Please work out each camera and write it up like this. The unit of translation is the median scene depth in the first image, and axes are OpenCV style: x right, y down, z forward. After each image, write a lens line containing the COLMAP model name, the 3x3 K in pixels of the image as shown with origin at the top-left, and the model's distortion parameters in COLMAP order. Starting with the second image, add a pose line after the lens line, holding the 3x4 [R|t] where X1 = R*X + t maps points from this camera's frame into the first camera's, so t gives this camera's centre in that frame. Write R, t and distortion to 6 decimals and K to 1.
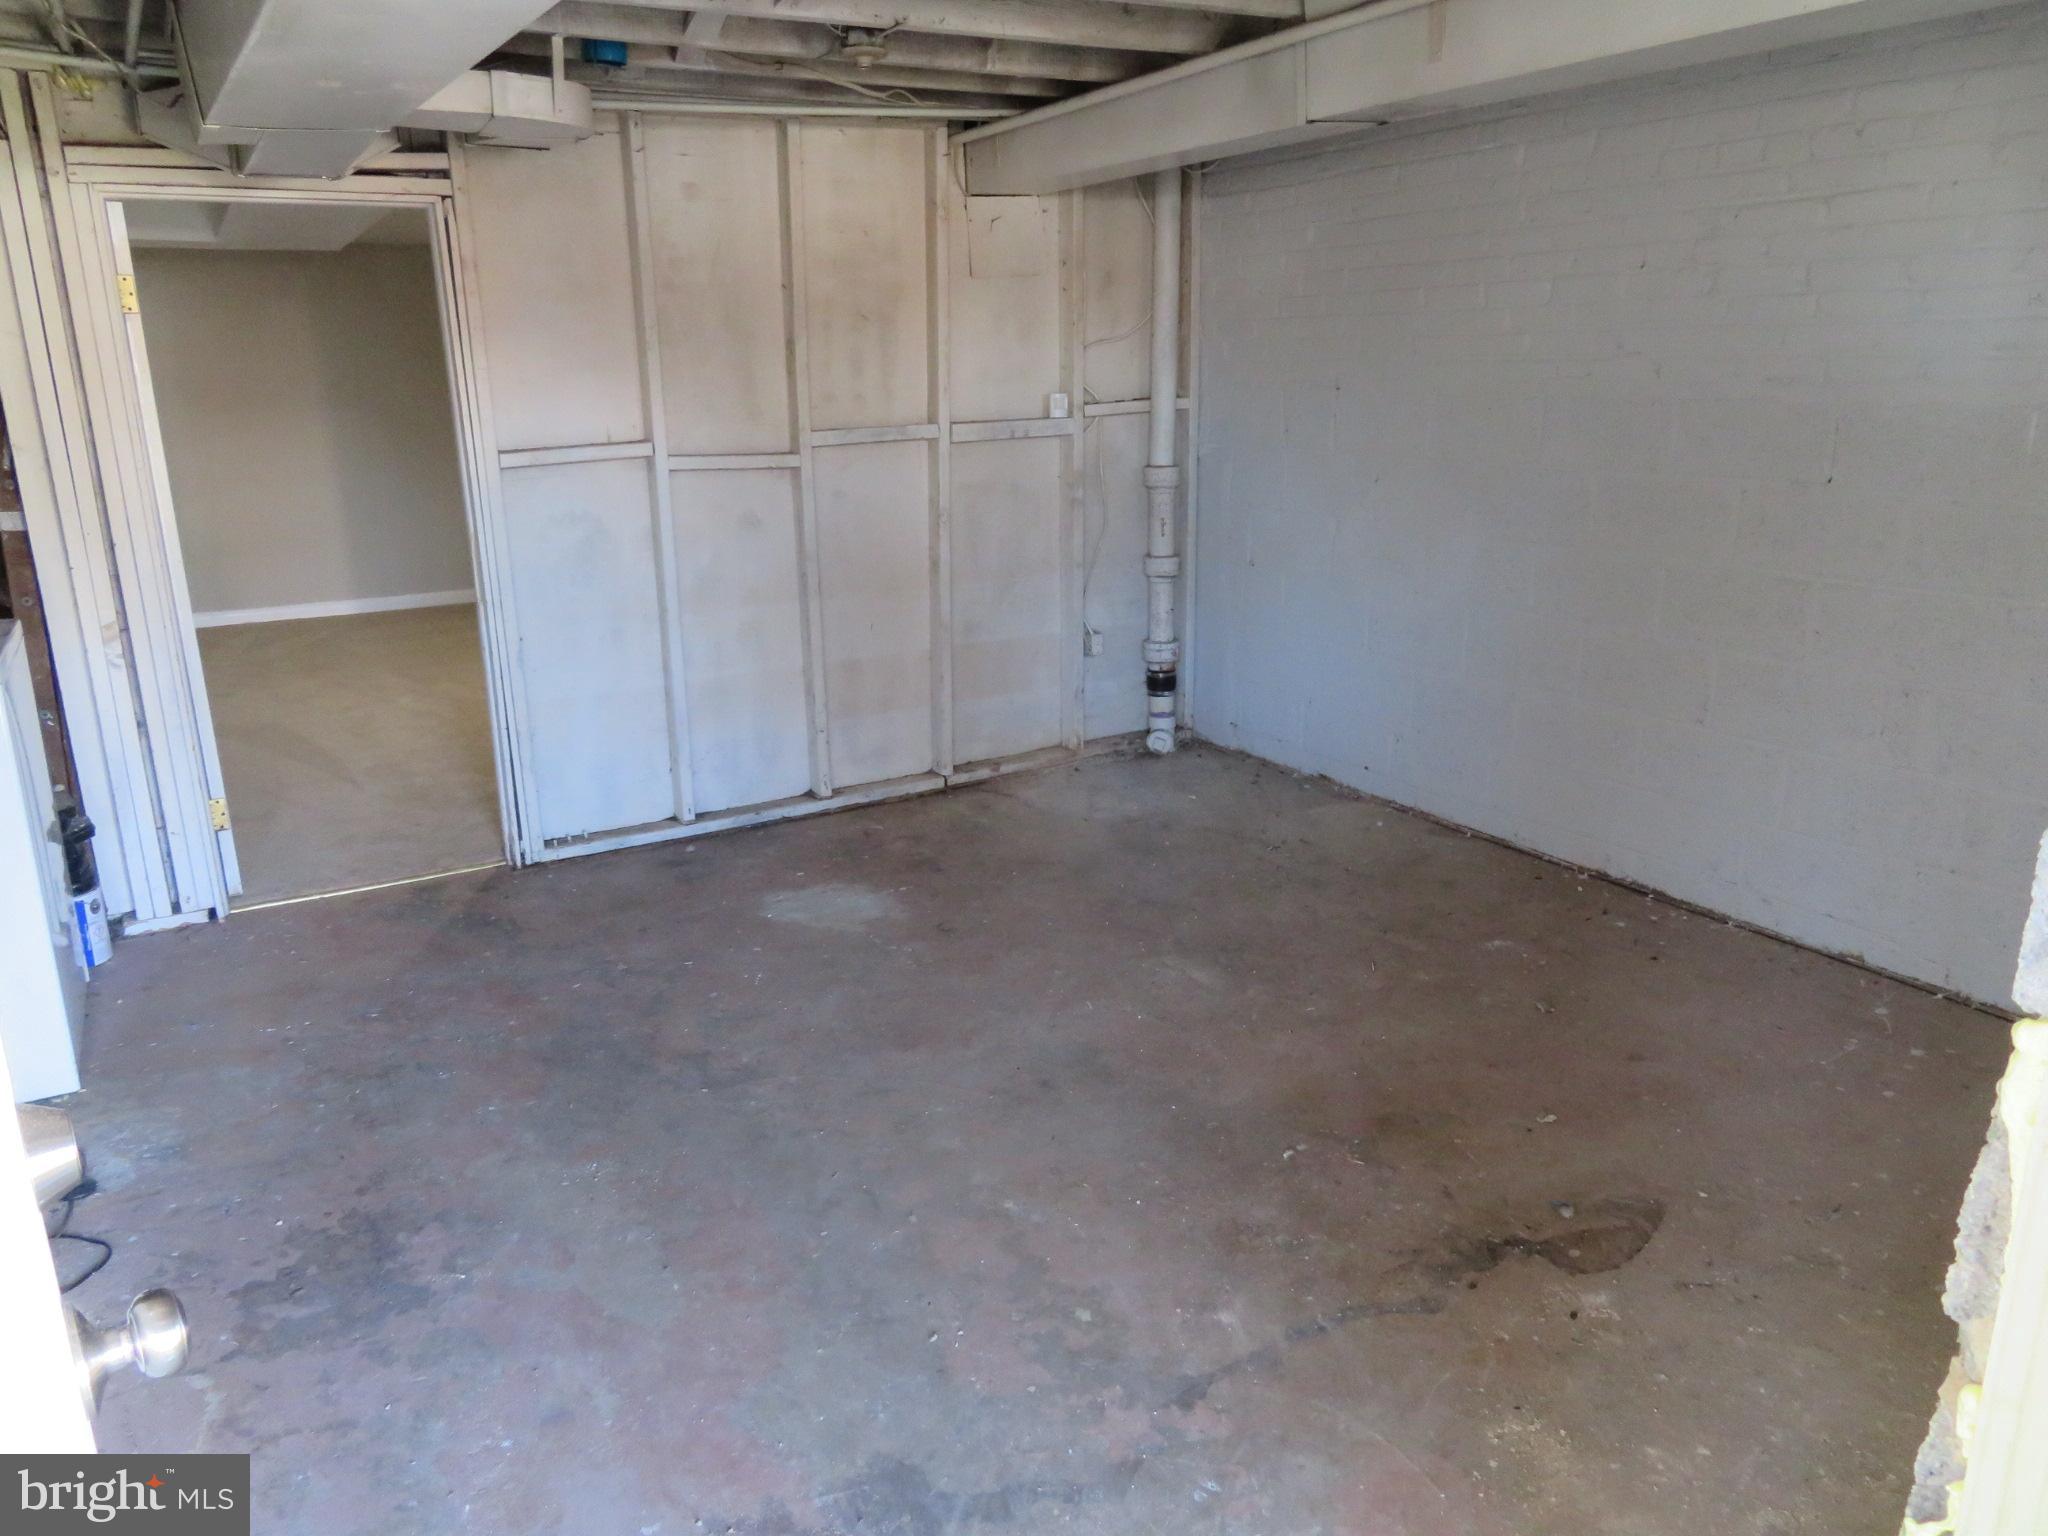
lens RADIAL K [[1467.2, 0, 1024.0], [0, 1467.2, 768.0], [0, 0, 1]] dist [-0.007986, 0.003086]
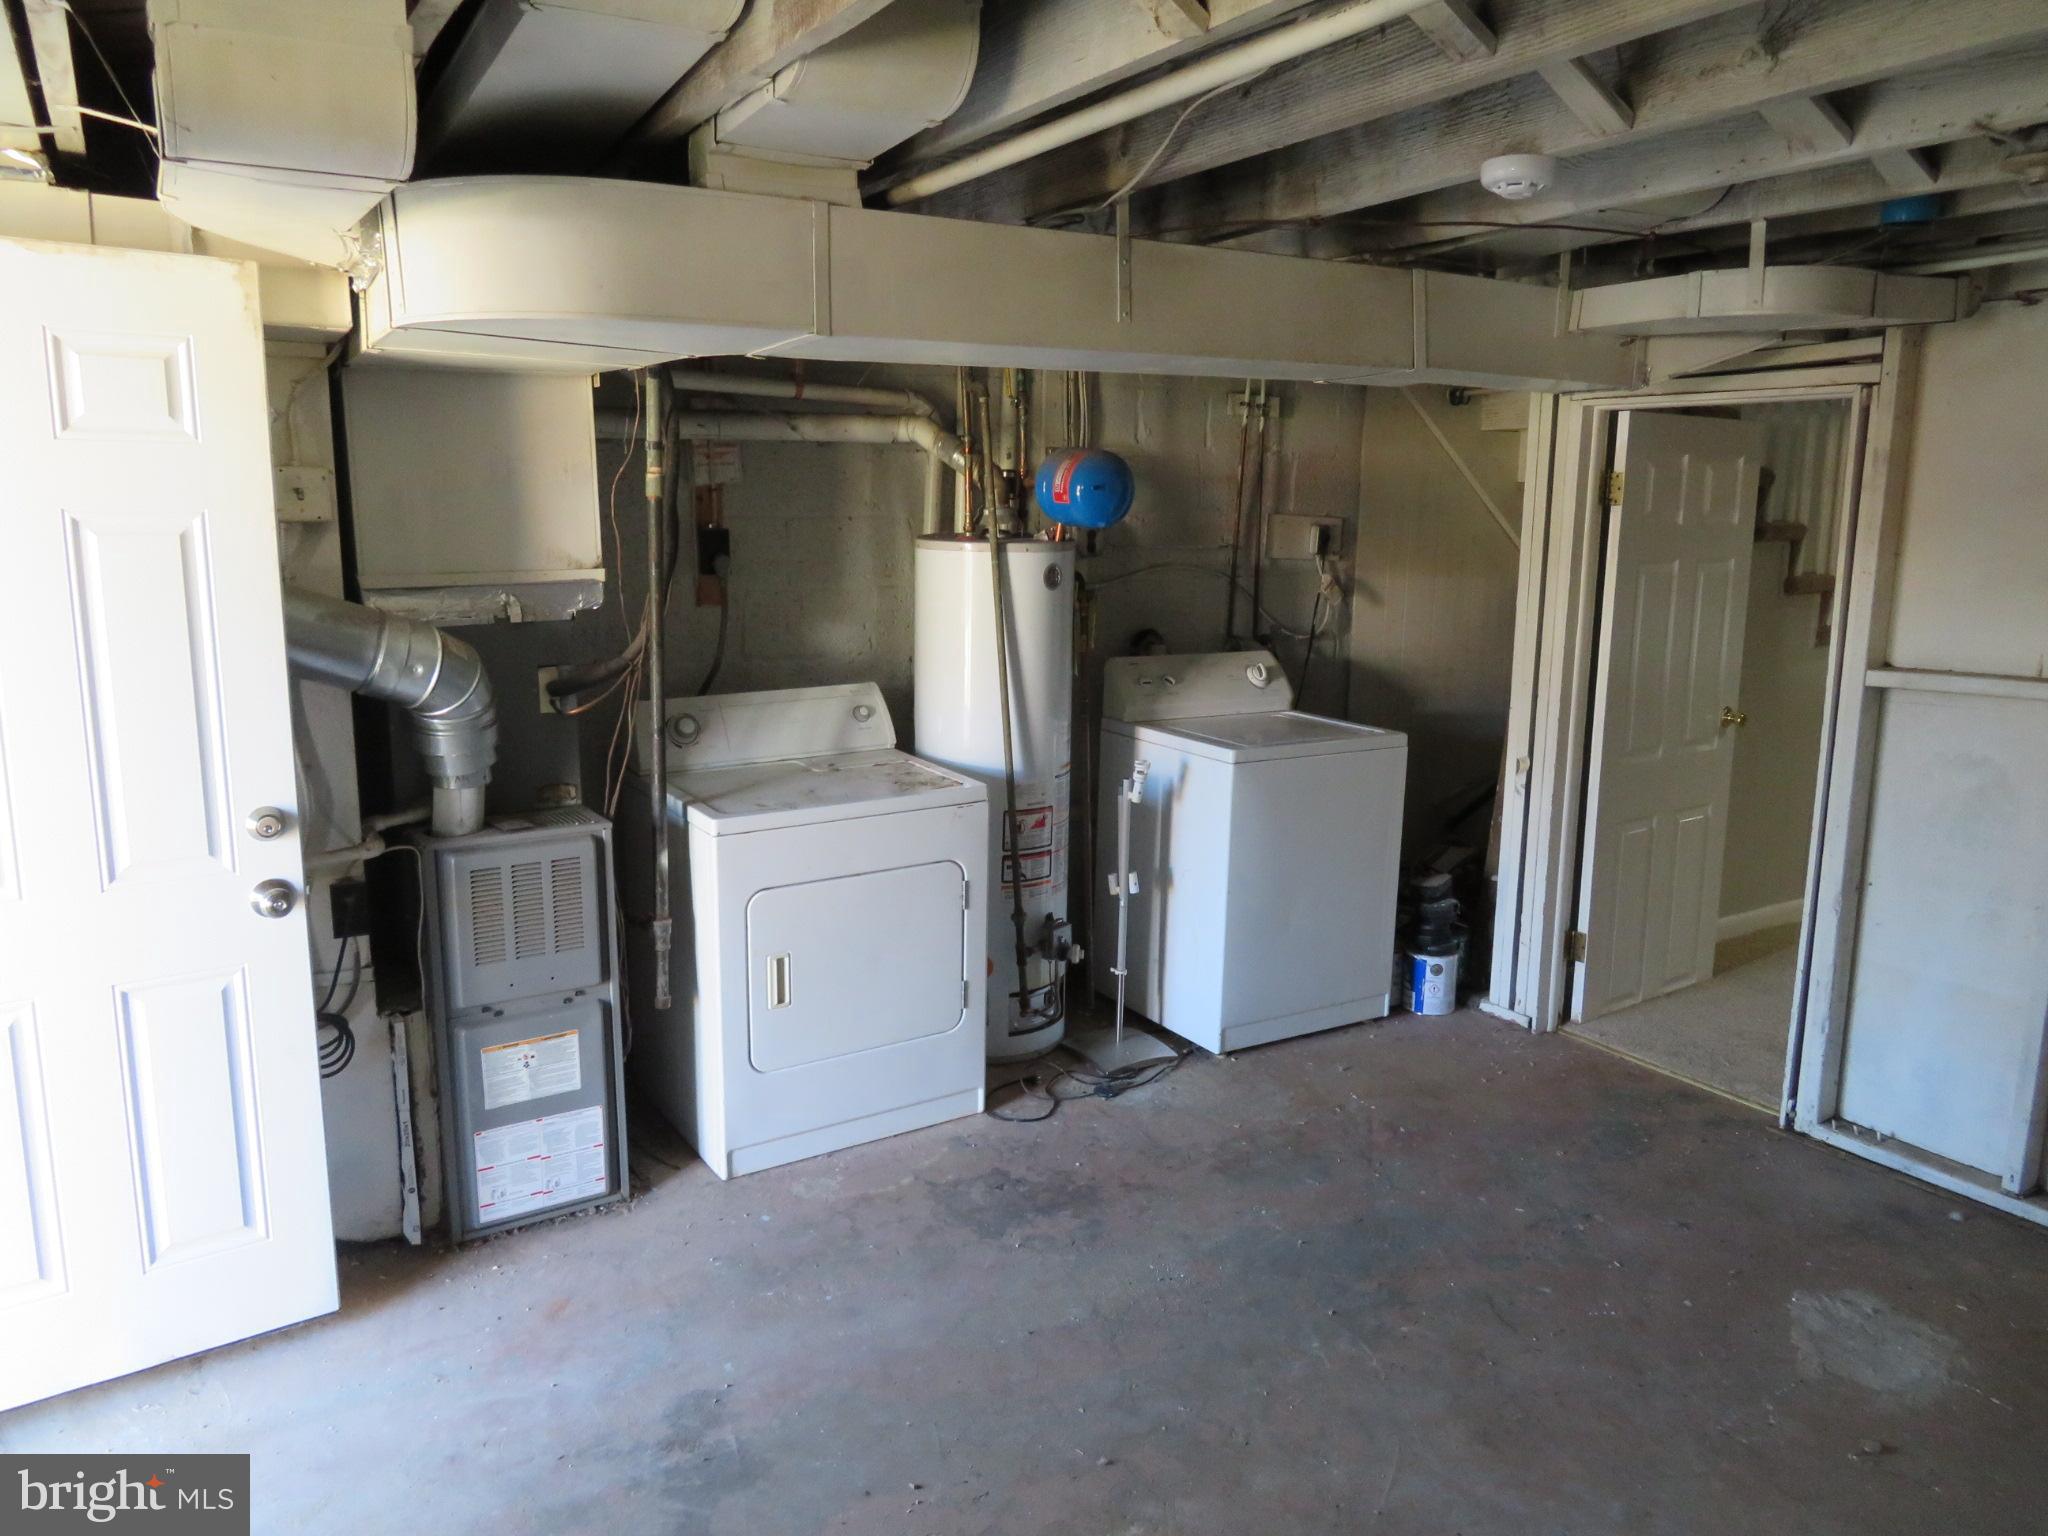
lens RADIAL K [[1469.7, 0, 1024.0], [0, 1469.7, 768.0], [0, 0, 1]] dist [-0.006480, 0.000144]
pose [[0.009218, 0.200424, -0.979666, 0.481252], [-0.277158, 0.941835, 0.190077, -0.181033], [0.960780, 0.269770, 0.064231, 0.469939]]
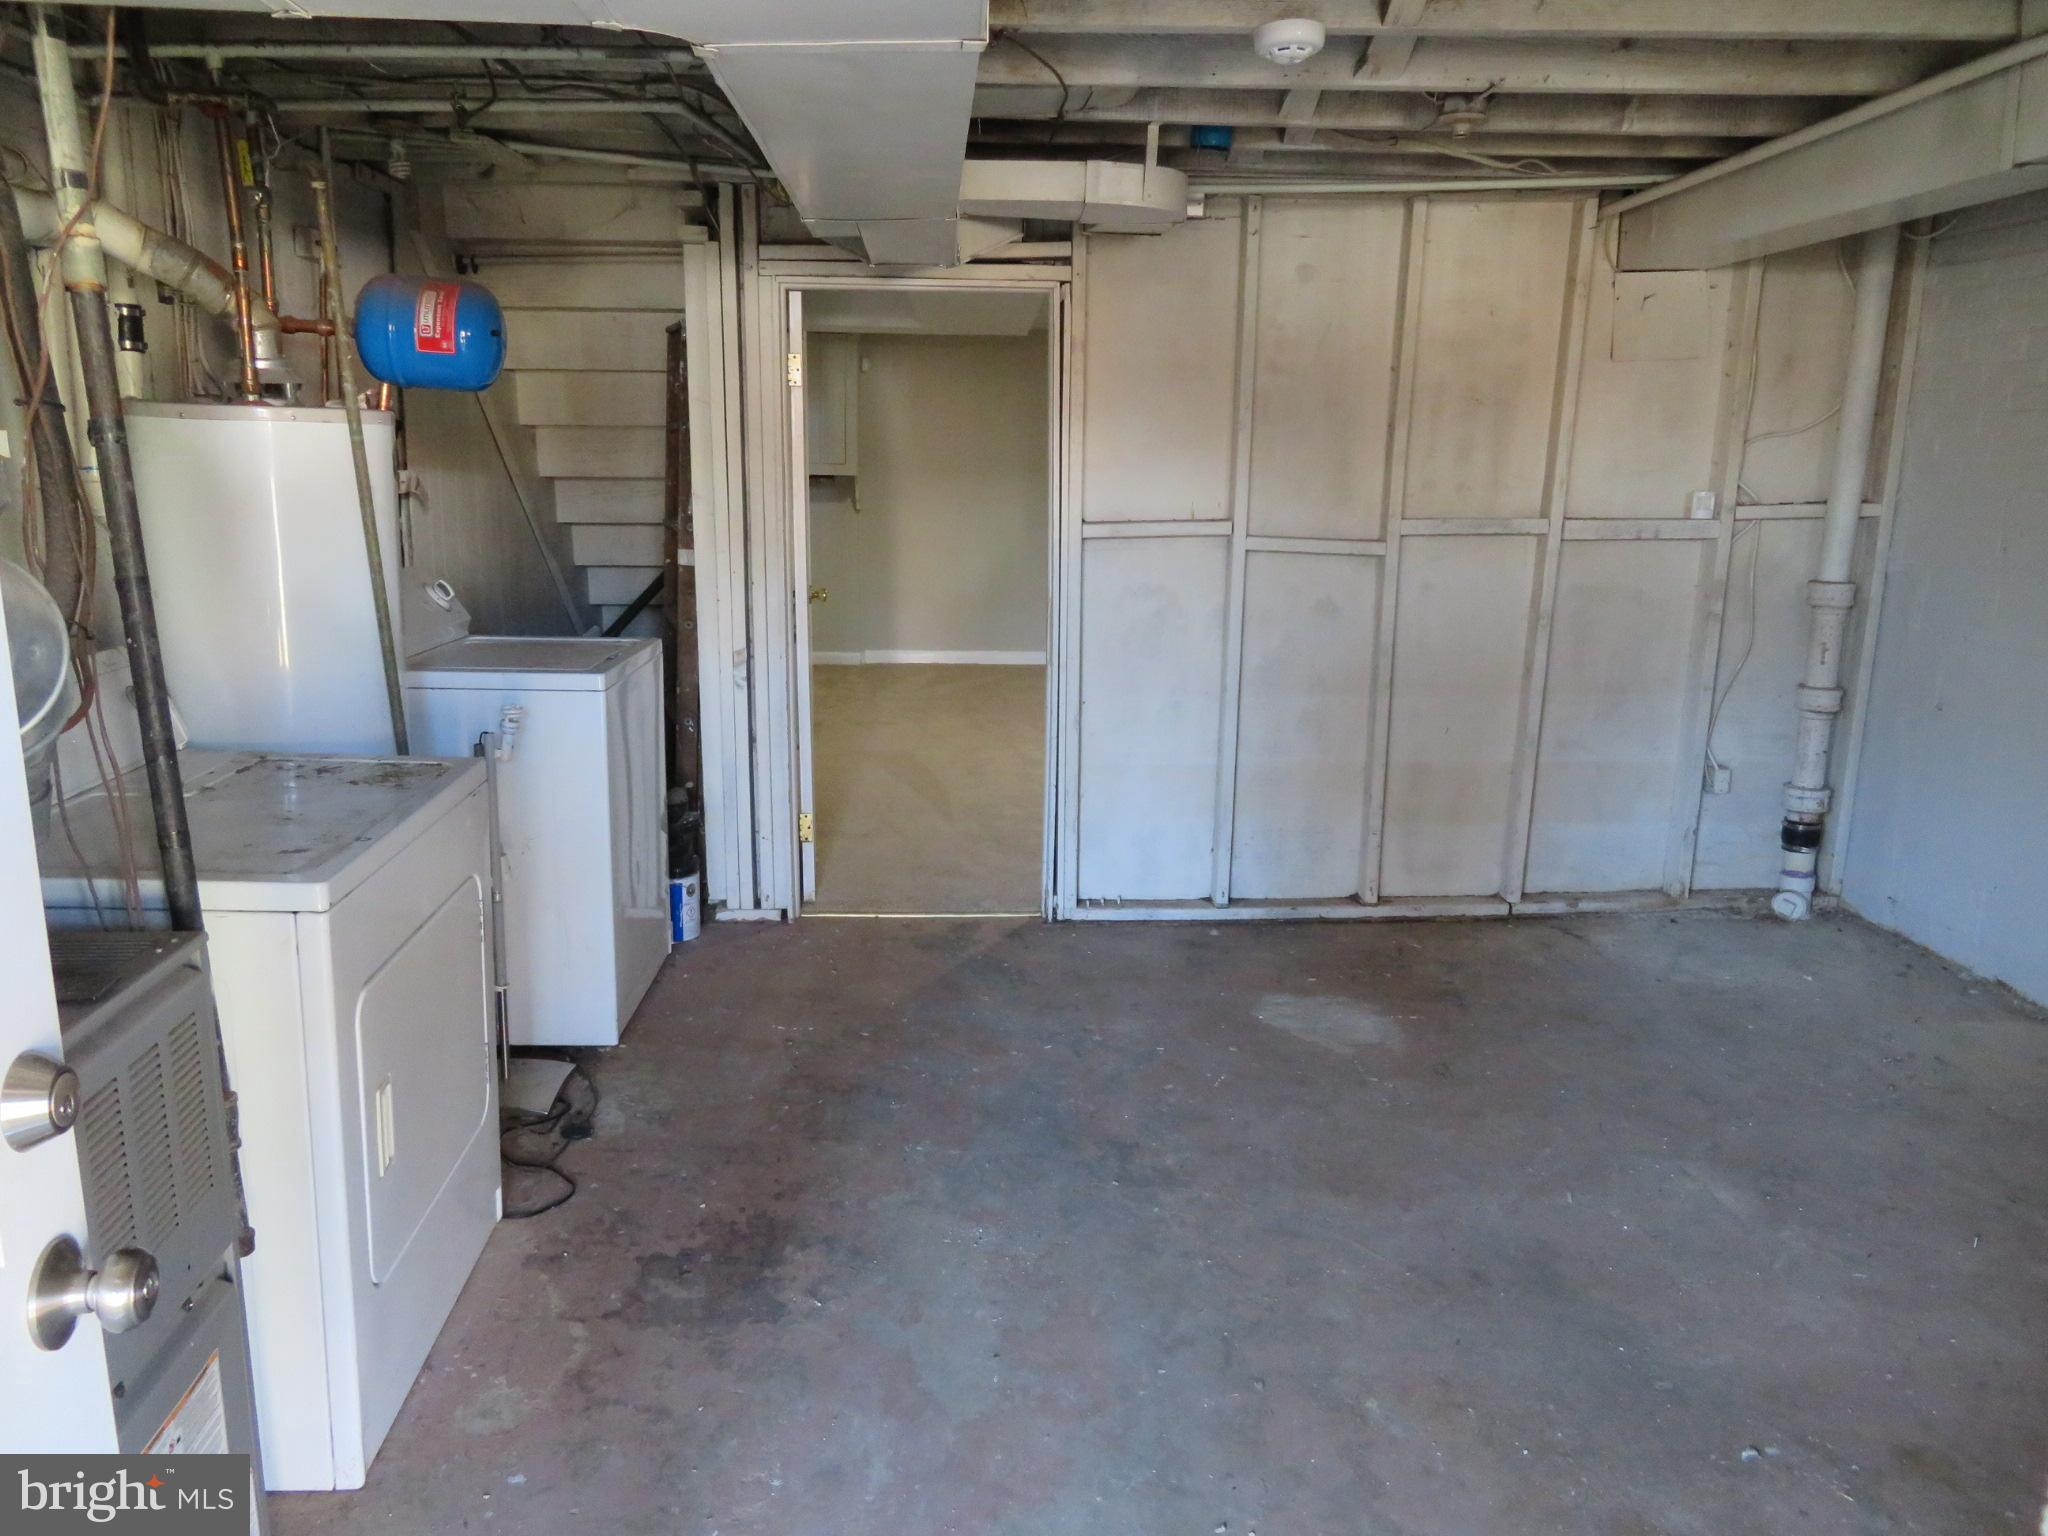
lens RADIAL K [[1467.2, 0, 1024.0], [0, 1467.2, 768.0], [0, 0, 1]] dist [-0.007986, 0.003086]
pose [[0.883229, 0.127564, -0.451259, 0.094875], [-0.152381, 0.988141, -0.018917, -0.016712], [0.443494, 0.085472, 0.892192, 0.064822]]
